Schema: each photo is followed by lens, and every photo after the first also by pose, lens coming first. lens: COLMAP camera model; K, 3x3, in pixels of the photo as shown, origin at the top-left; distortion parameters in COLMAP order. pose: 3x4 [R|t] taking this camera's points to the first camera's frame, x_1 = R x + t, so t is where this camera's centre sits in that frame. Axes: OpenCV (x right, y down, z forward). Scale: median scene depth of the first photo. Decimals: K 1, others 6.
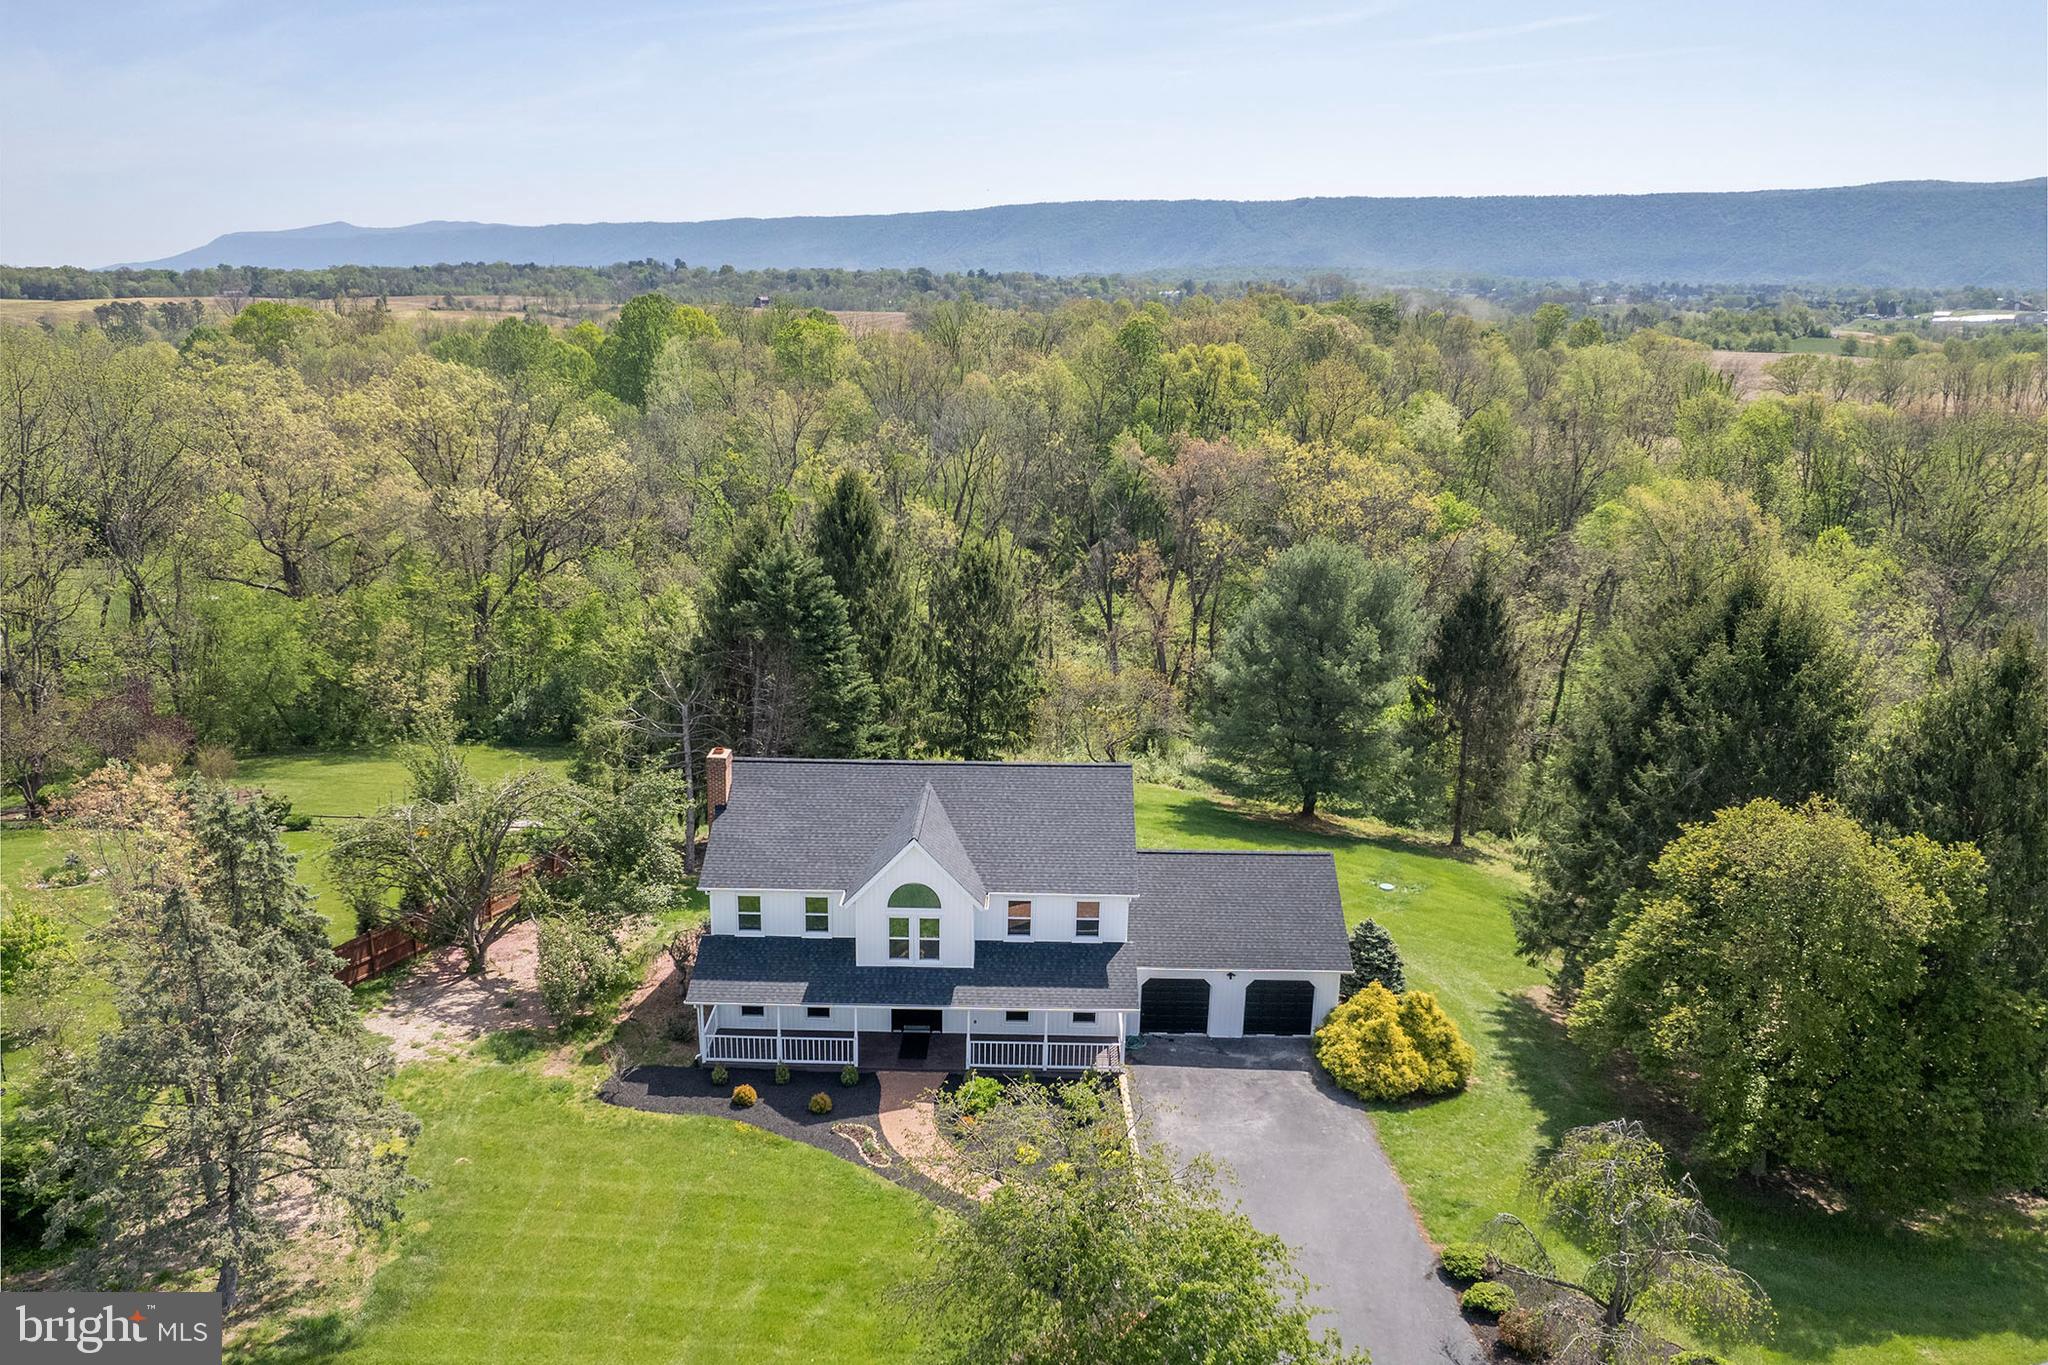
lens RADIAL K [[1541.8, 0, 984.5], [0, 1541.8, 554.4], [0, 0, 1]] dist [-0.032646, 0.000488]
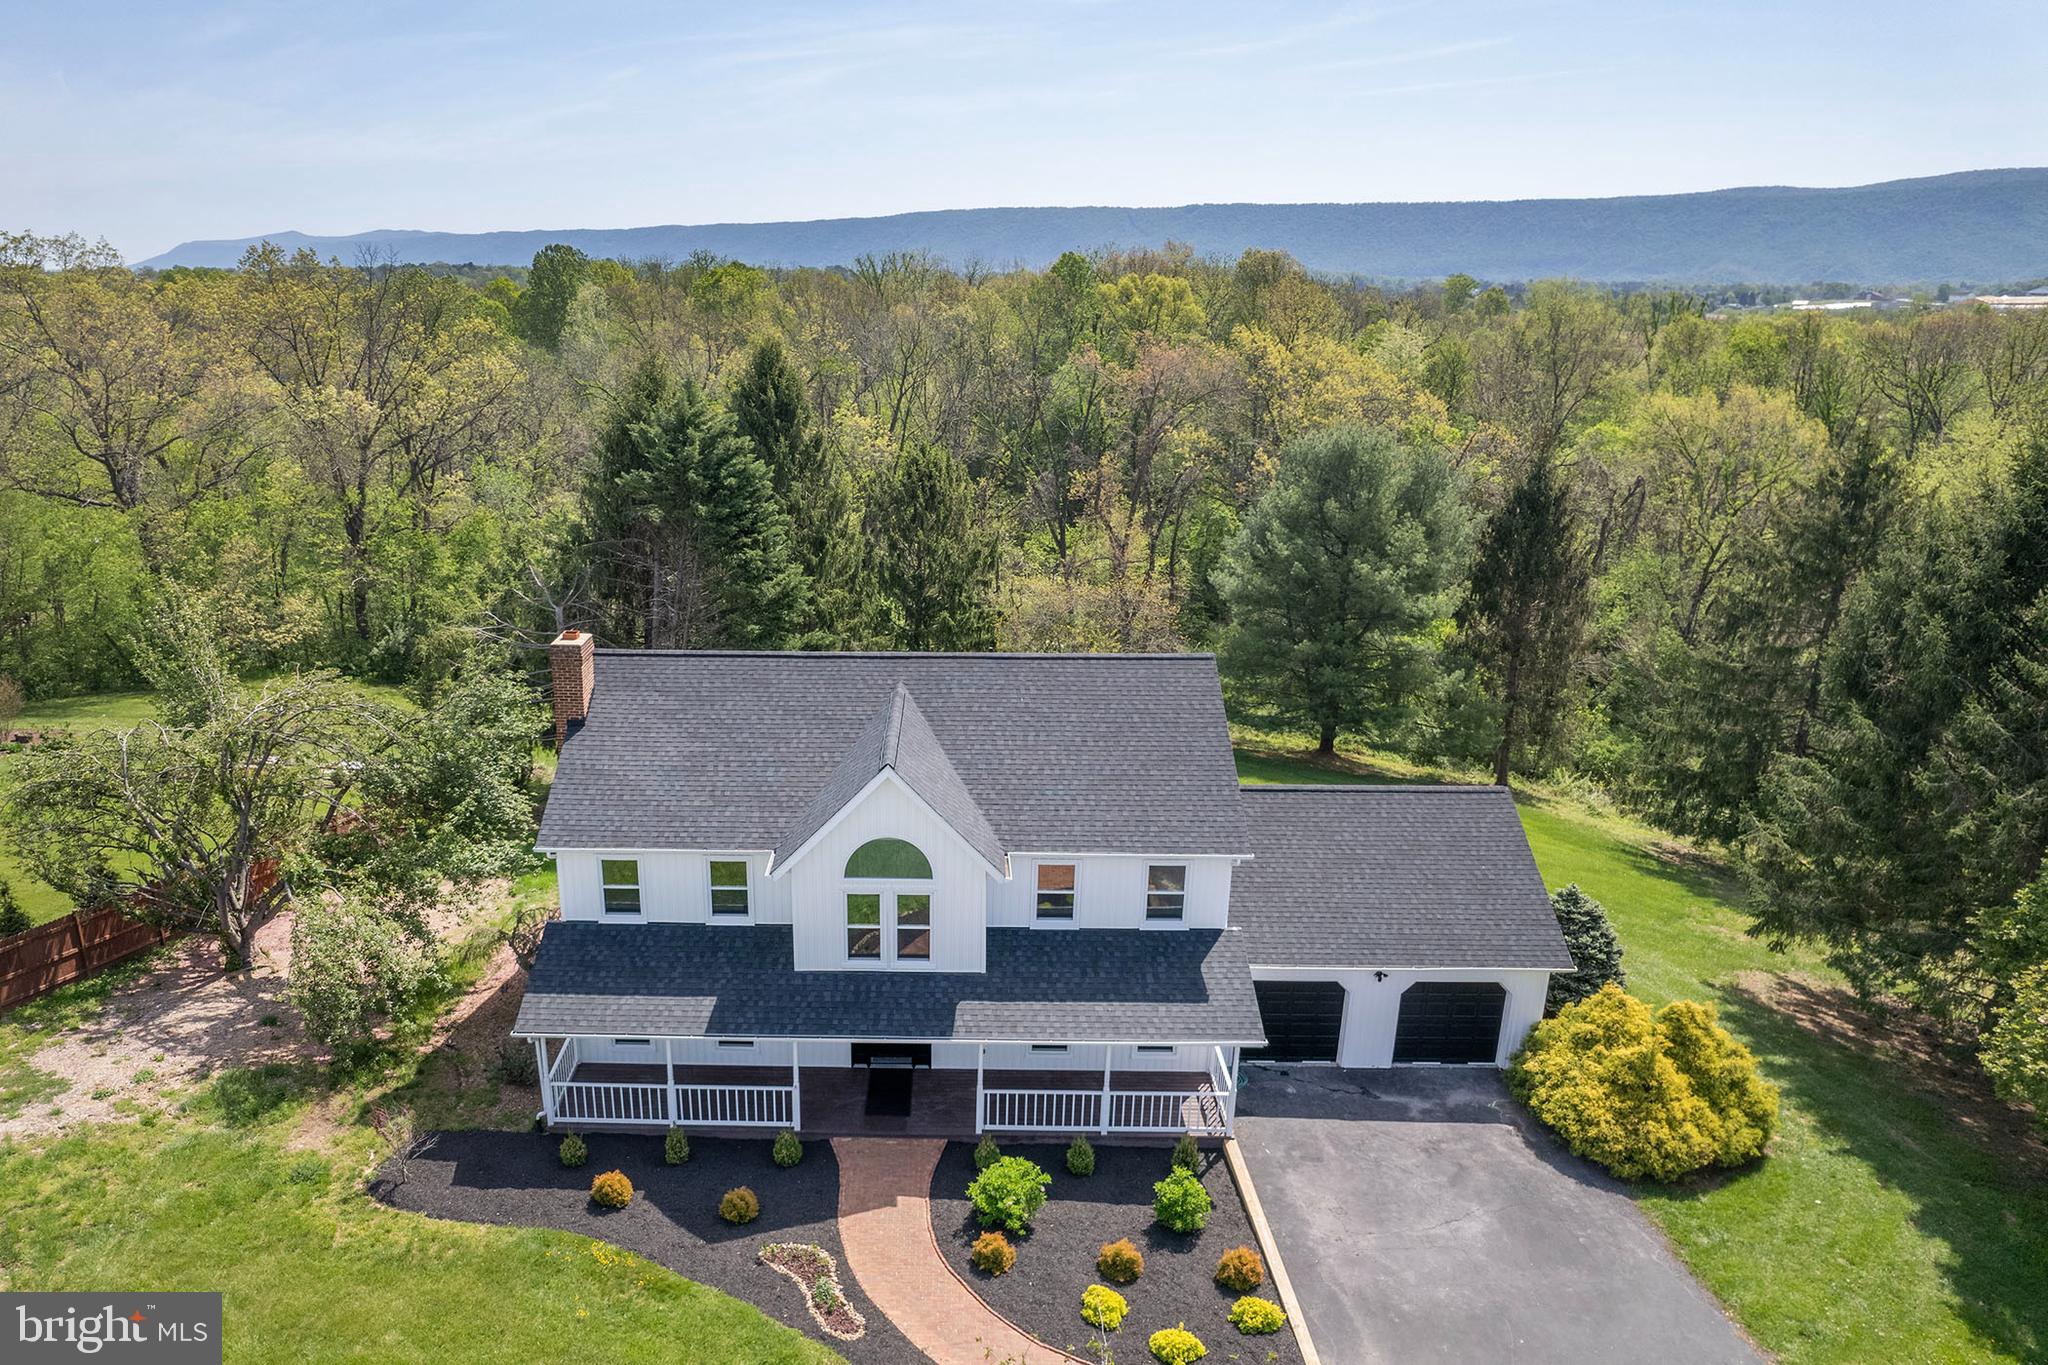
lens RADIAL K [[1416.2, 0, 911.2], [0, 1416.2, 714.1], [0, 0, 1]] dist [-0.055773, 0.032593]
pose [[0.999951, -0.005068, 0.008554, -0.040335], [0.003956, 0.992111, 0.125299, 0.093694], [-0.009121, -0.125259, 0.992082, 0.443822]]
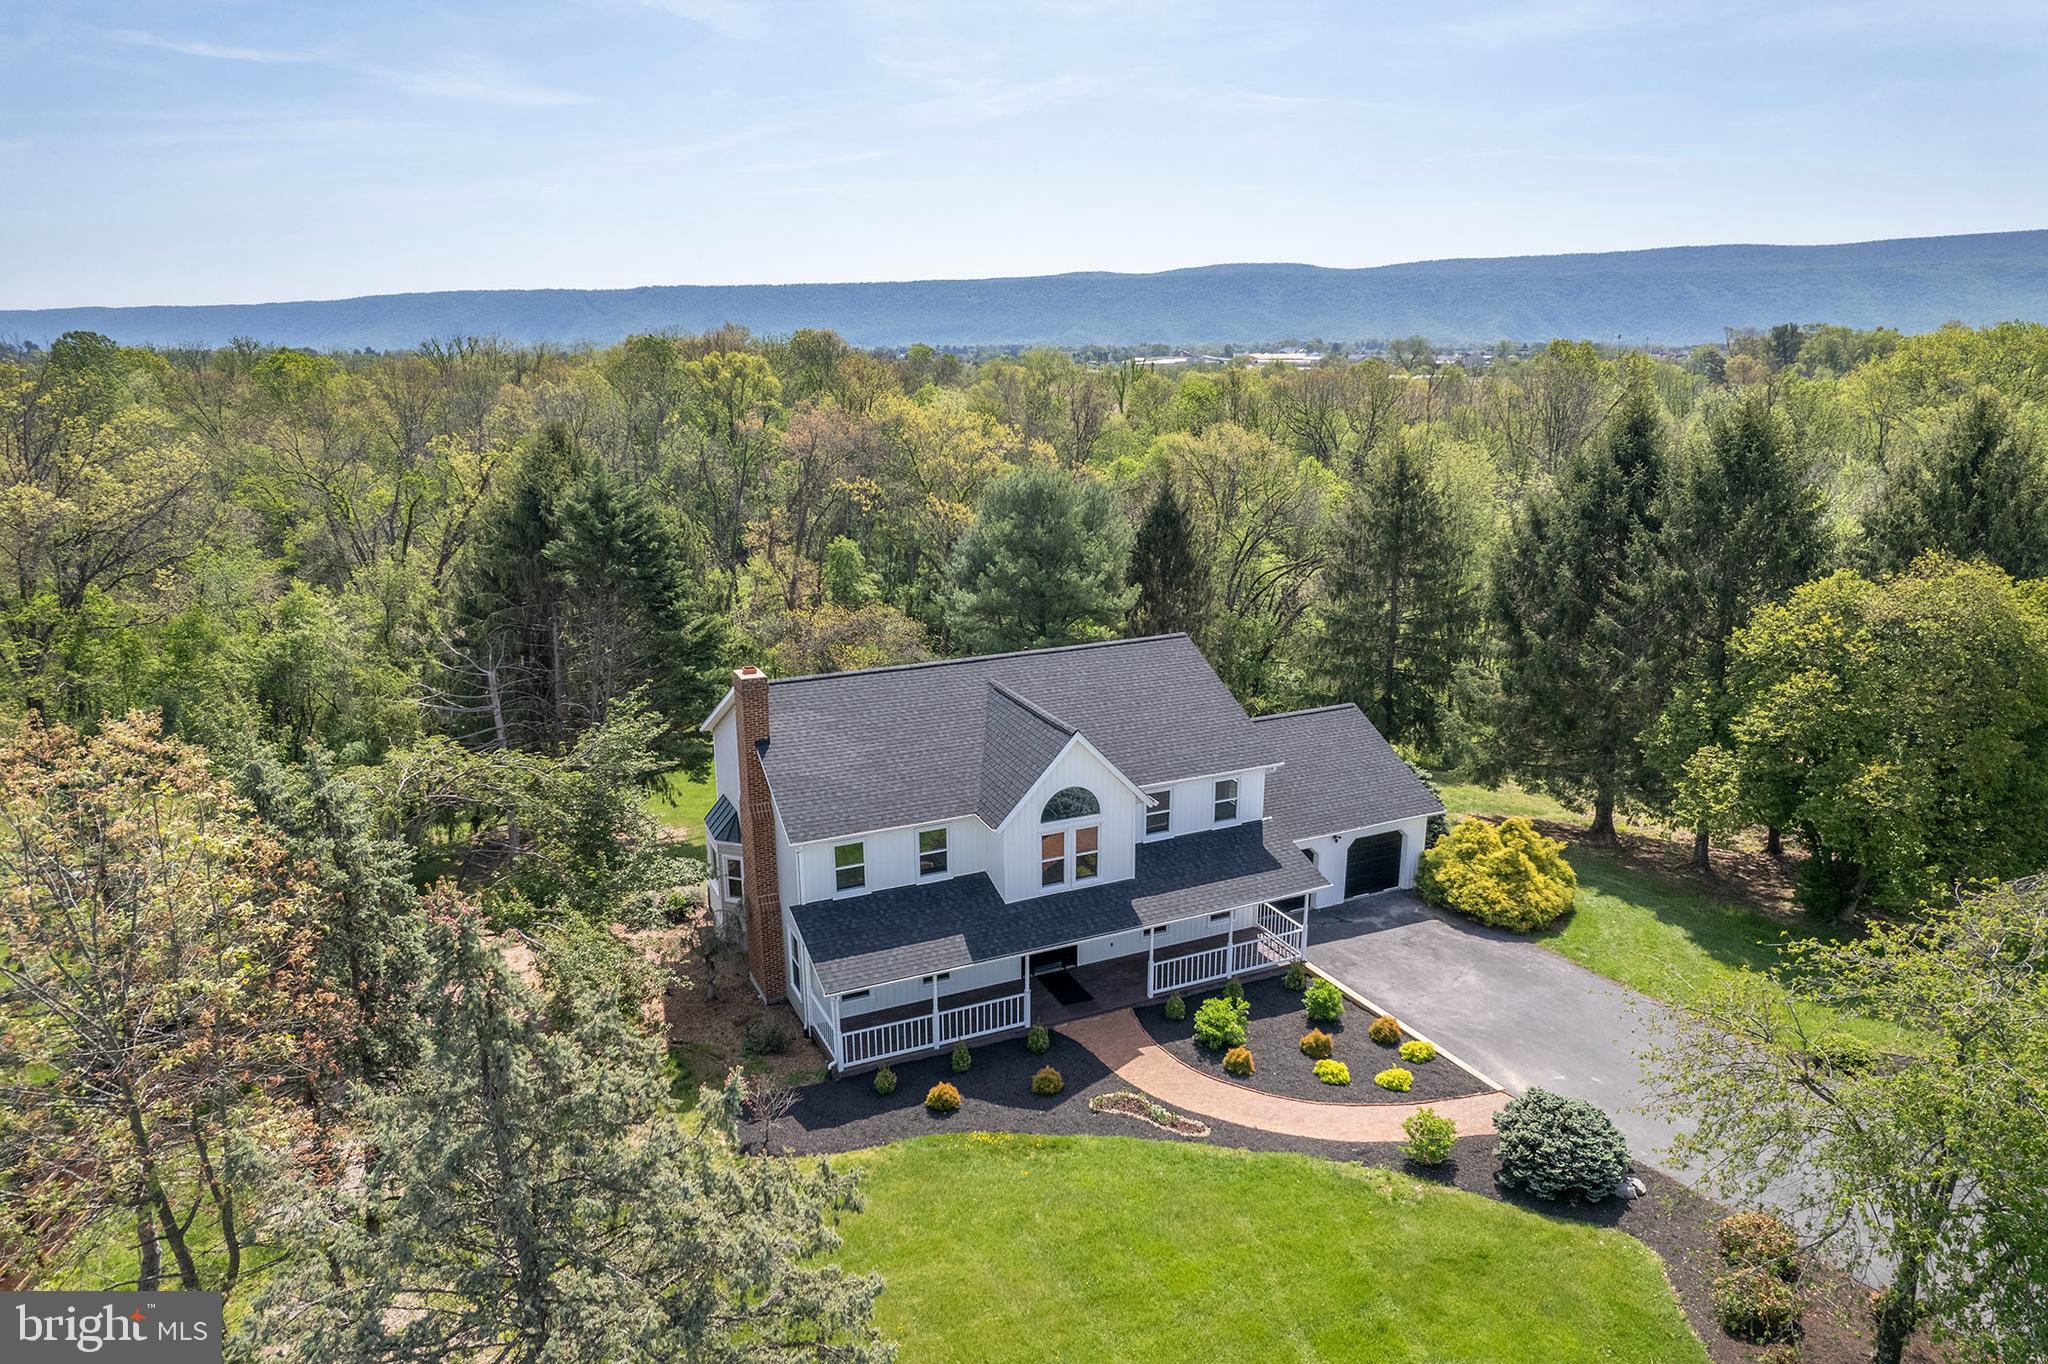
lens RADIAL K [[1261.3, 0, 989.4], [0, 1261.3, 678.9], [0, 0, 1]] dist [-0.033790, 0.000616]
pose [[0.902423, -0.123330, 0.412823, -0.334439], [0.089802, 0.990953, 0.099740, 0.086972], [-0.421389, -0.052935, 0.905334, 0.418131]]
